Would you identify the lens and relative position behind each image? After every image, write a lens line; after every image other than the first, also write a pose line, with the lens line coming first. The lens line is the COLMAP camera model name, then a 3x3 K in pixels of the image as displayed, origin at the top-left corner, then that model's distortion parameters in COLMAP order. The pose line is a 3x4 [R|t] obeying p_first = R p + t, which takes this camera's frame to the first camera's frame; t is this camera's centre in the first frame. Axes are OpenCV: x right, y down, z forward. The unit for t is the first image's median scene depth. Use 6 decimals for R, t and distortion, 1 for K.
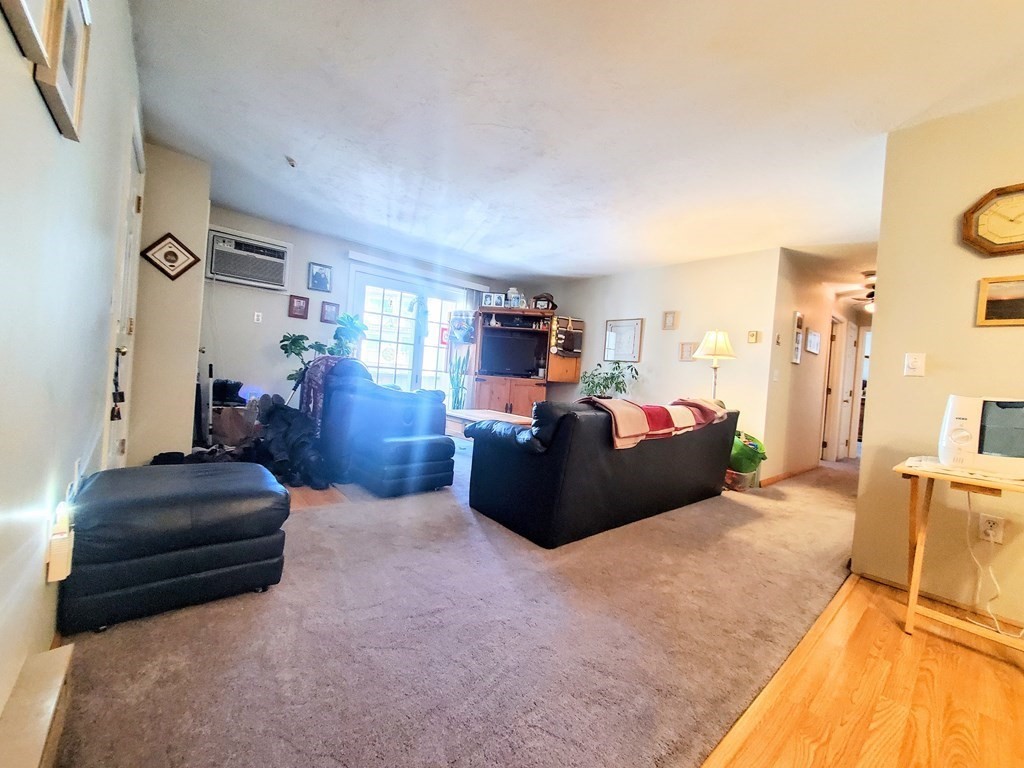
lens RADIAL K [[405.8, 0, 519.6], [0, 405.8, 379.9], [0, 0, 1]] dist [-0.003555, -0.001316]
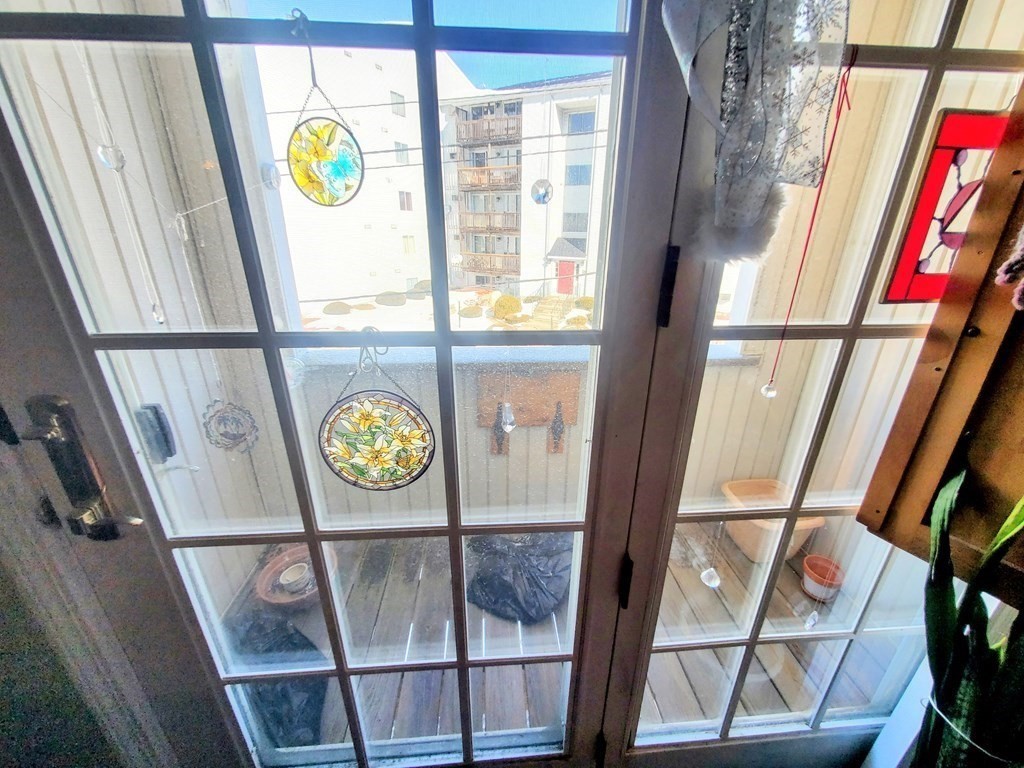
lens RADIAL K [[405.8, 0, 511.0], [0, 405.8, 383.5], [0, 0, 1]] dist [-0.003555, -0.001316]
pose [[0.799611, 0.146751, -0.582312, -0.337524], [0.052244, 0.949005, 0.310903, -0.170923], [0.598242, -0.279024, 0.751167, 1.401773]]
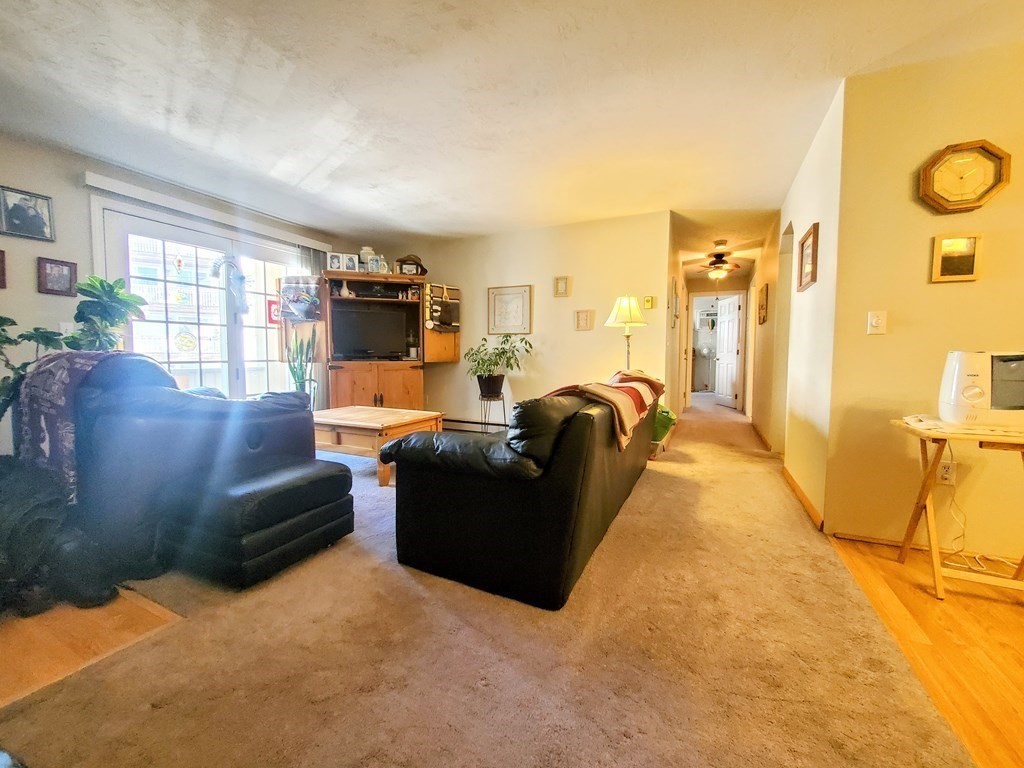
lens RADIAL K [[405.8, 0, 519.2], [0, 405.8, 379.9], [0, 0, 1]] dist [-0.003555, -0.001316]
pose [[0.911600, -0.097038, 0.399461, -0.140458], [0.070726, 0.994272, 0.080129, -0.022809], [-0.404949, -0.044793, 0.913241, 0.251218]]
